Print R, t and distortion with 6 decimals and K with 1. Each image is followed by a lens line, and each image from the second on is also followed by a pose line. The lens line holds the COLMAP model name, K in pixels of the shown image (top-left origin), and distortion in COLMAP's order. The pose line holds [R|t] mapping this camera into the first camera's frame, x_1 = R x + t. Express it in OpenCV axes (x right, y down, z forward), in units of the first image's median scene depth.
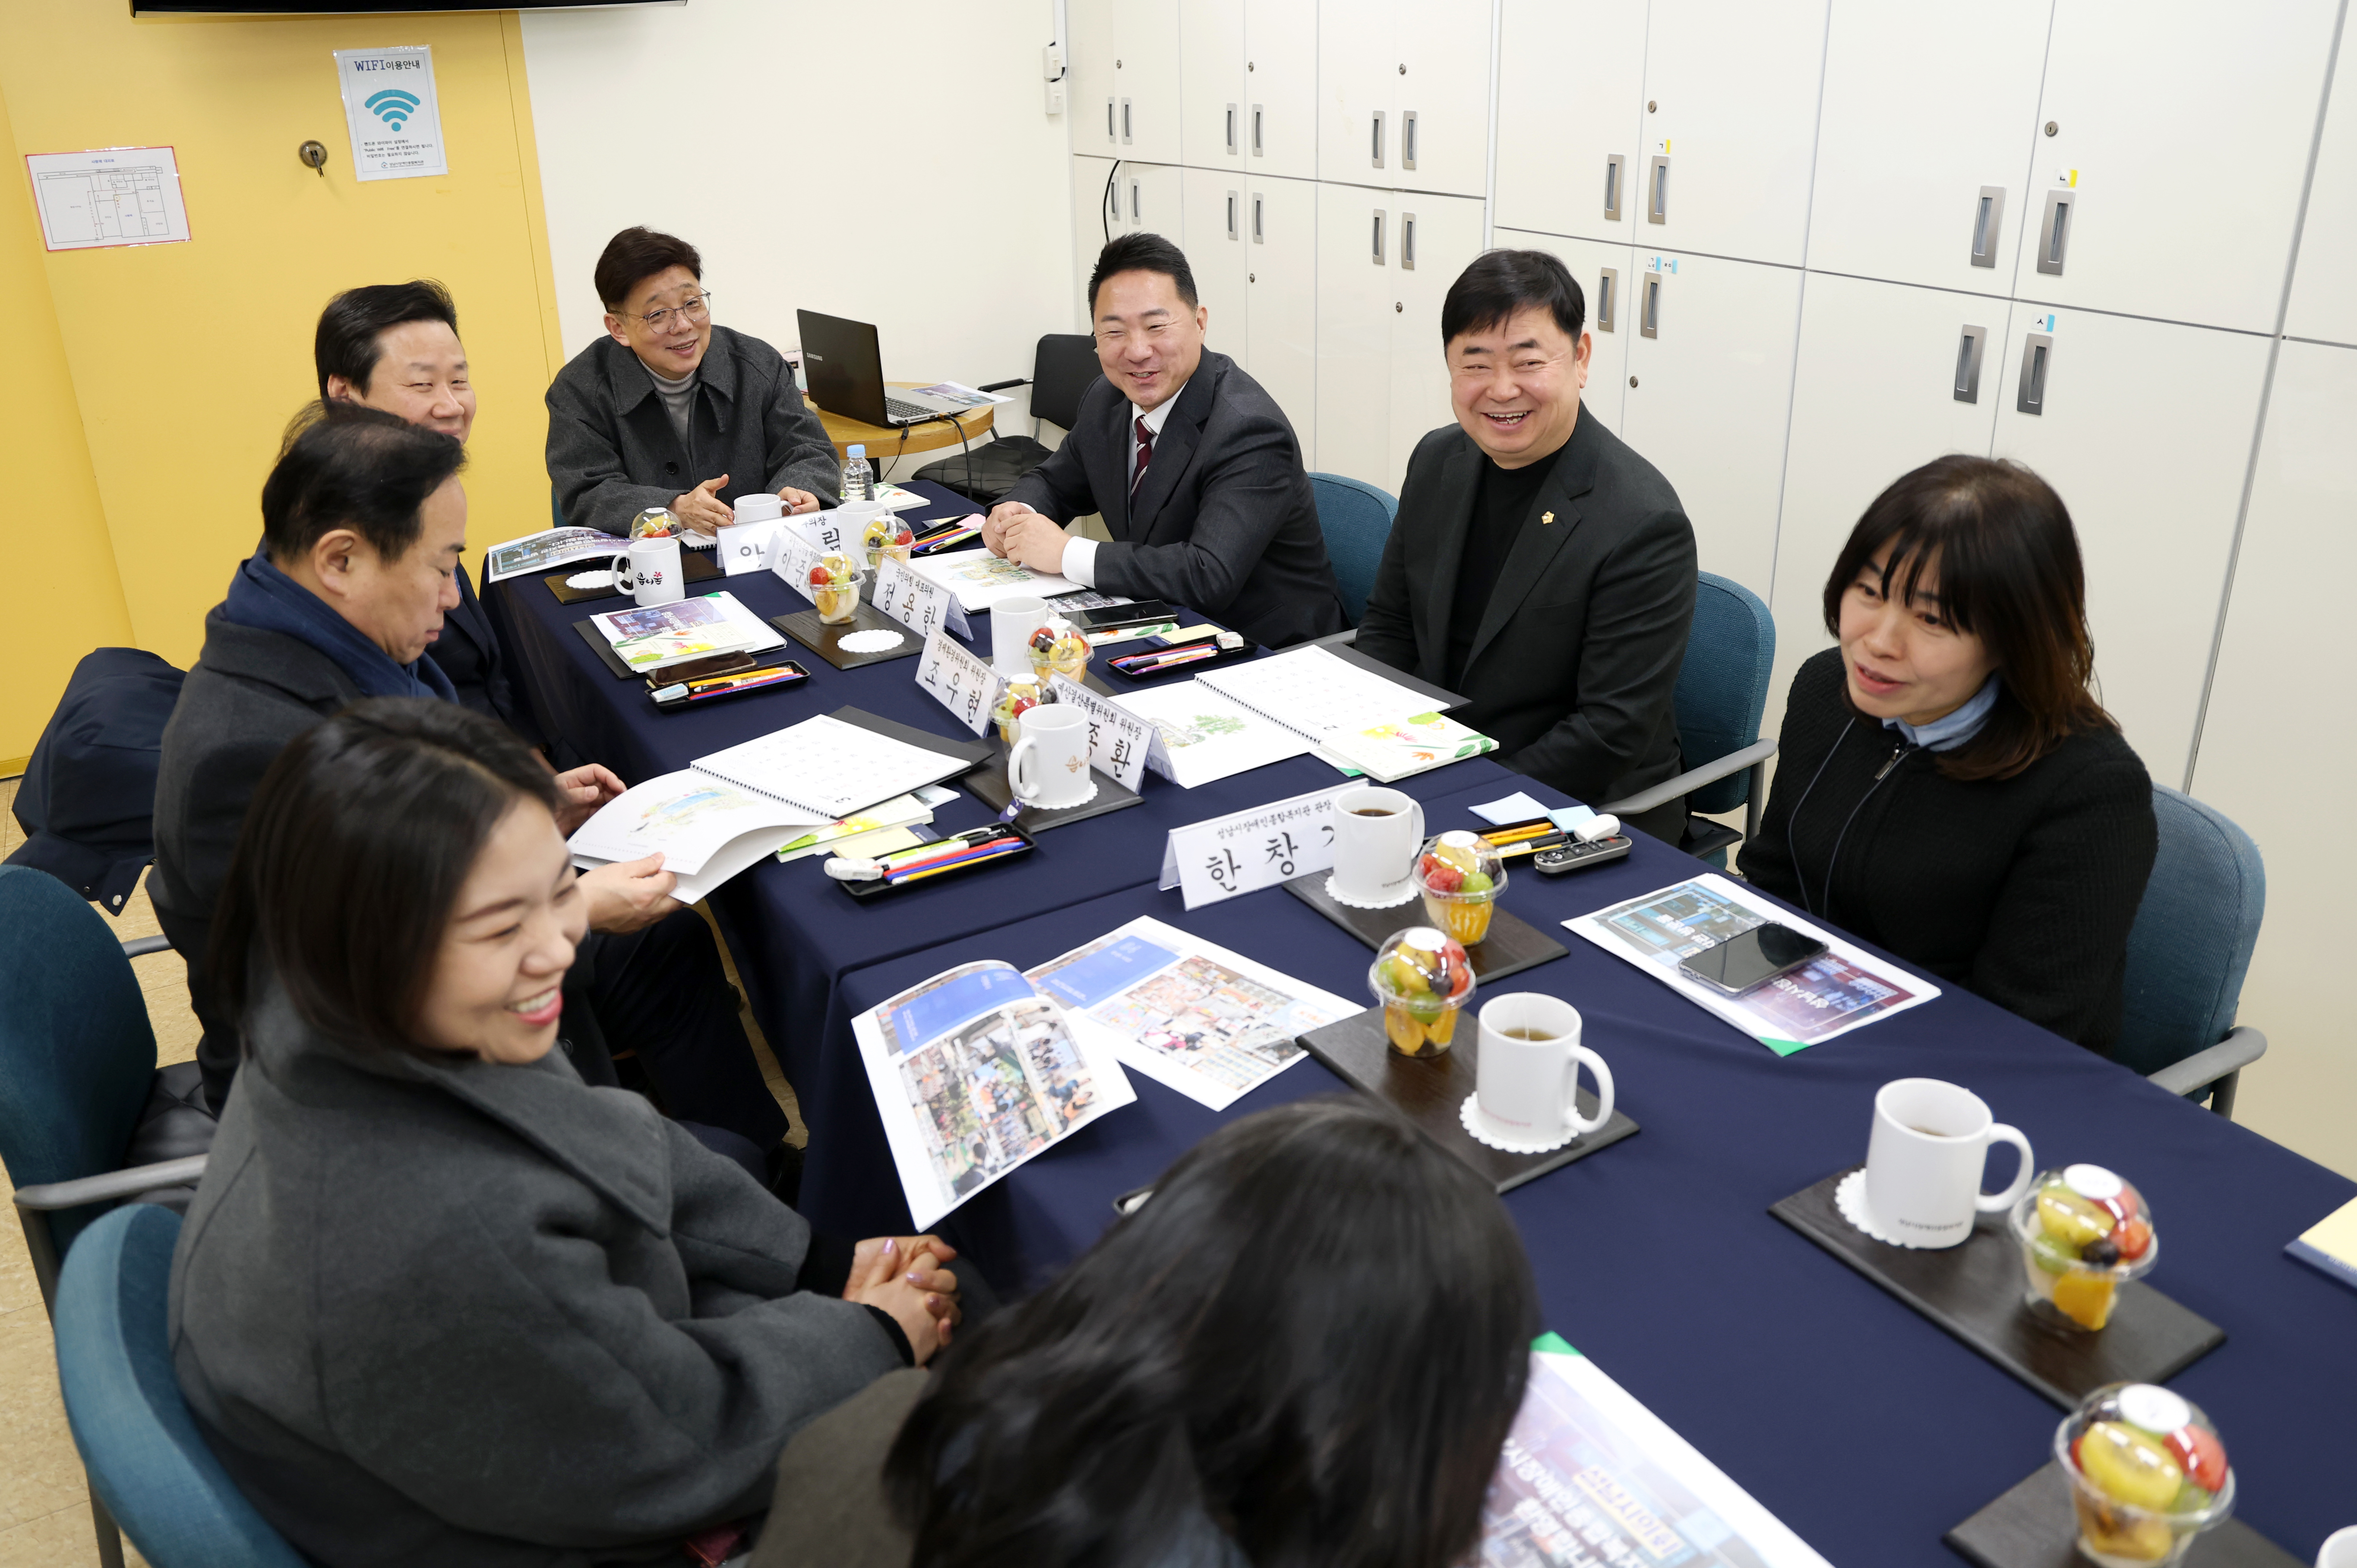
lens RADIAL K [[1703.1, 0, 1178.5], [0, 1703.1, 784.0], [0, 0, 1]] dist [-0.012711, 0.002492]
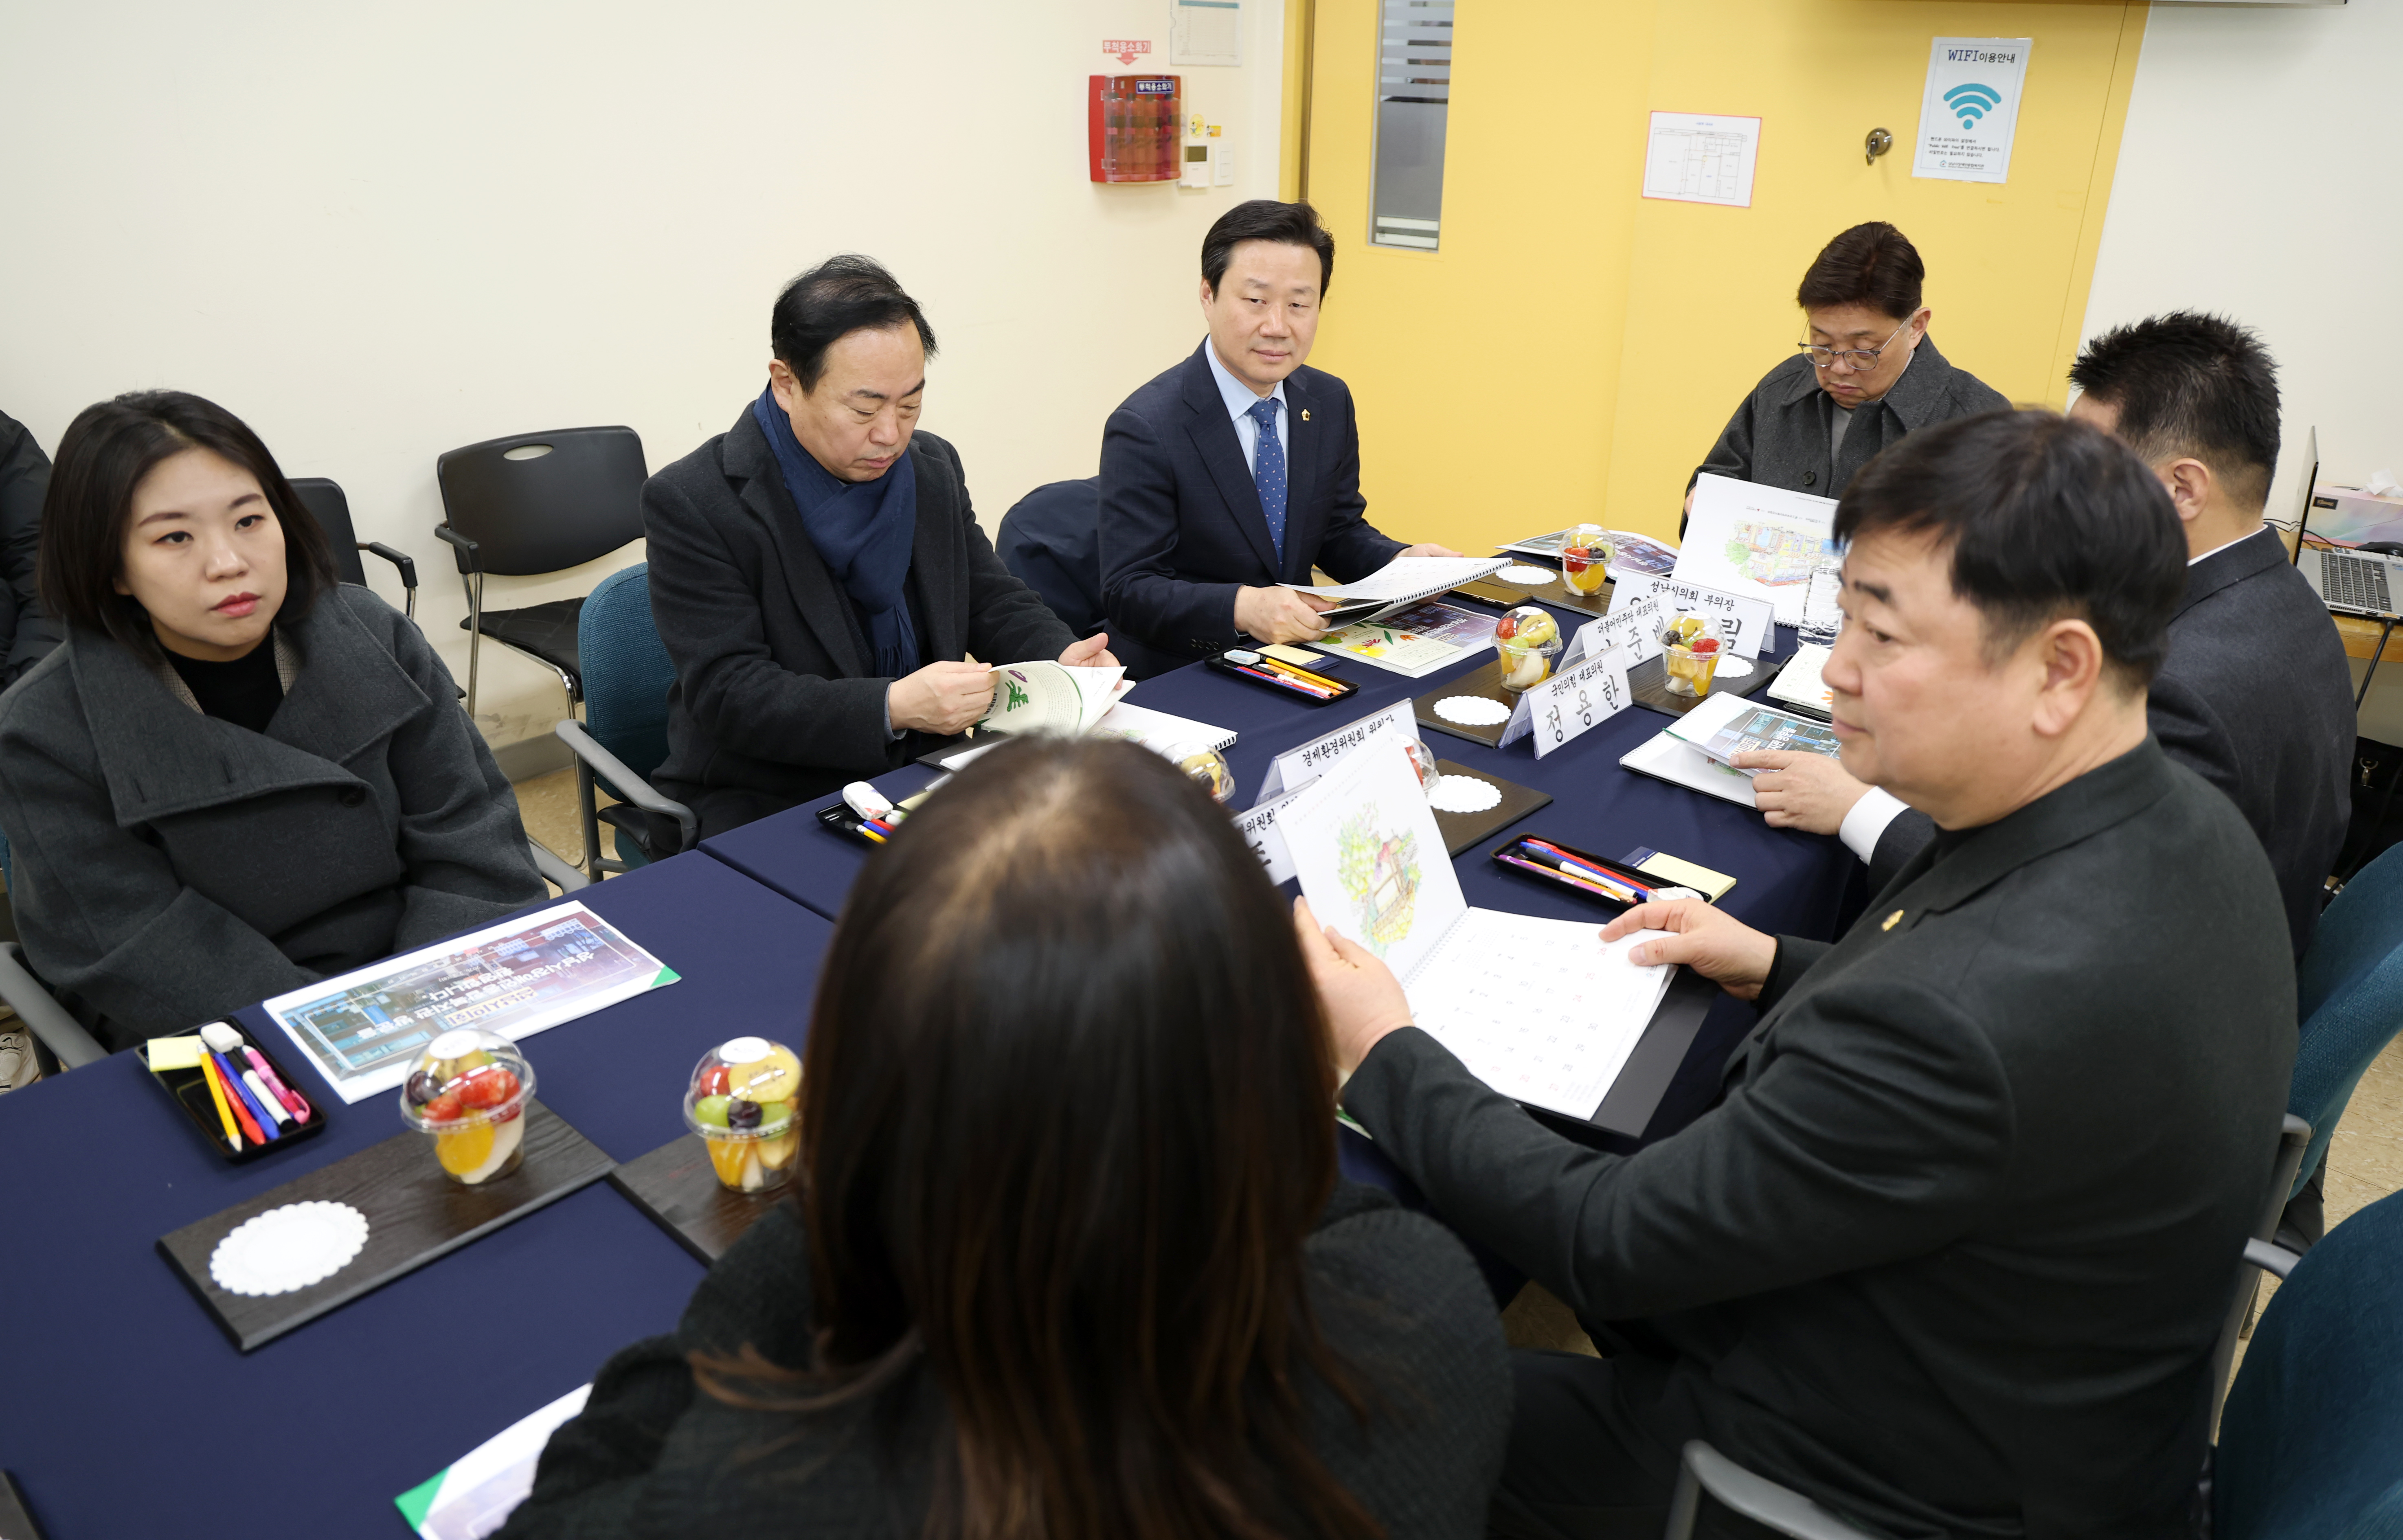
lens RADIAL K [[1642.8, 0, 1131.8], [0, 1642.8, 767.2], [0, 0, 1]] dist [-0.031364, 0.001029]
pose [[0.250447, 0.424290, -0.870204, 0.352739], [-0.435299, 0.852218, 0.290241, -0.161516], [0.864749, 0.306109, 0.398128, 0.397928]]
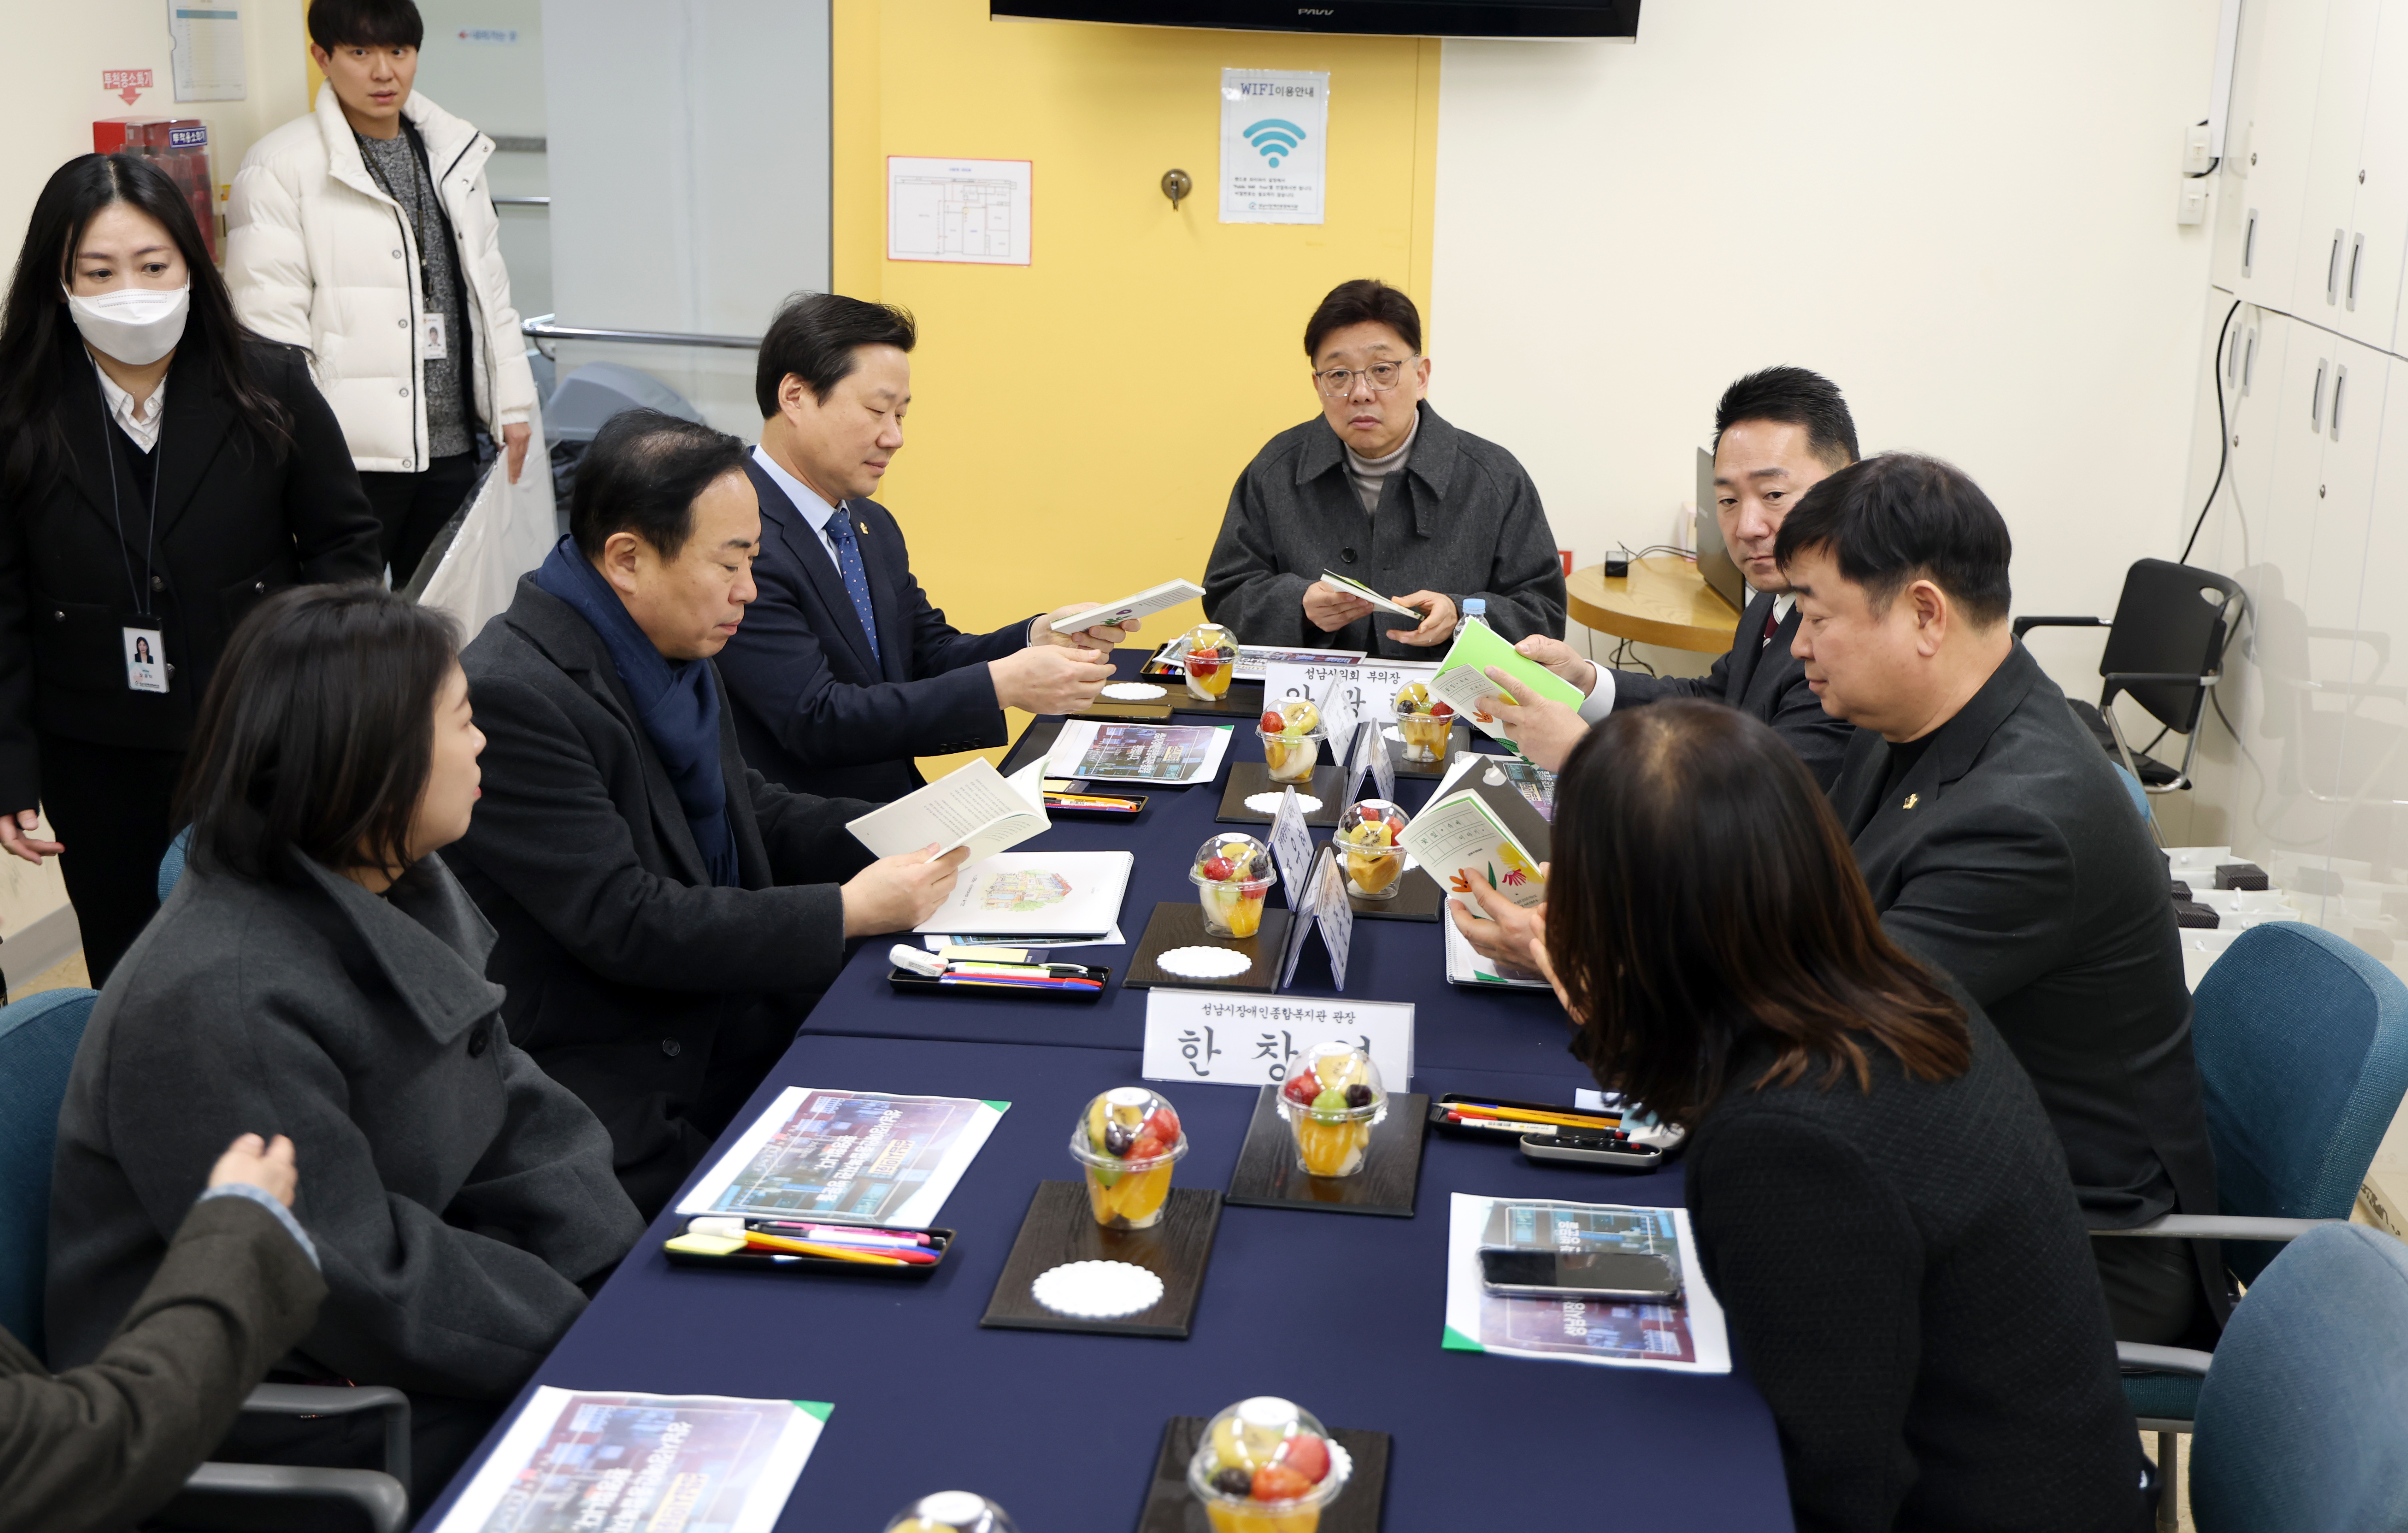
lens RADIAL K [[3137.6, 0, 1204.0], [0, 3137.6, 766.5], [0, 0, 1]] dist [-0.010508, 0.689331]
pose [[0.783702, 0.196412, -0.589265, 0.482479], [-0.302670, 0.949193, -0.086158, 0.026250], [0.542404, 0.245875, 0.803333, -0.159343]]
